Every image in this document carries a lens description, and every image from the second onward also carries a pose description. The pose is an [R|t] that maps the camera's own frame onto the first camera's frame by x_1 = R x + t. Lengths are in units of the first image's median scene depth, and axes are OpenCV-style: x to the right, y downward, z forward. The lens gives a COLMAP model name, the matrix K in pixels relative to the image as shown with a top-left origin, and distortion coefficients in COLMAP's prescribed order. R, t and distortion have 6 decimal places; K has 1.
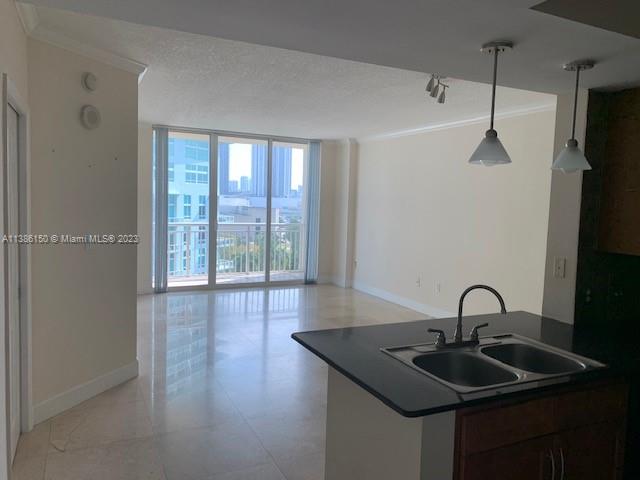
lens RADIAL K [[482.3, 0, 320.0], [0, 482.3, 240.0], [0, 0, 1]] dist [0.036461, -0.001679]
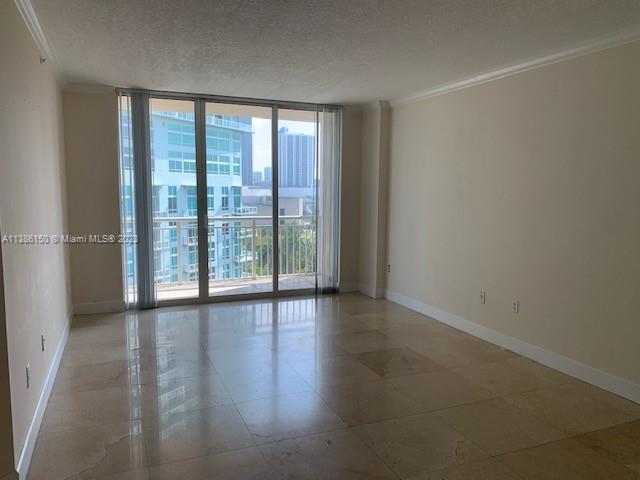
lens RADIAL K [[482.3, 0, 320.0], [0, 482.3, 240.0], [0, 0, 1]] dist [0.036461, -0.001679]
pose [[0.998649, -0.014755, -0.049824, 0.002757], [0.015856, 0.999637, 0.021769, -0.012215], [0.049484, -0.022529, 0.998521, 0.227932]]
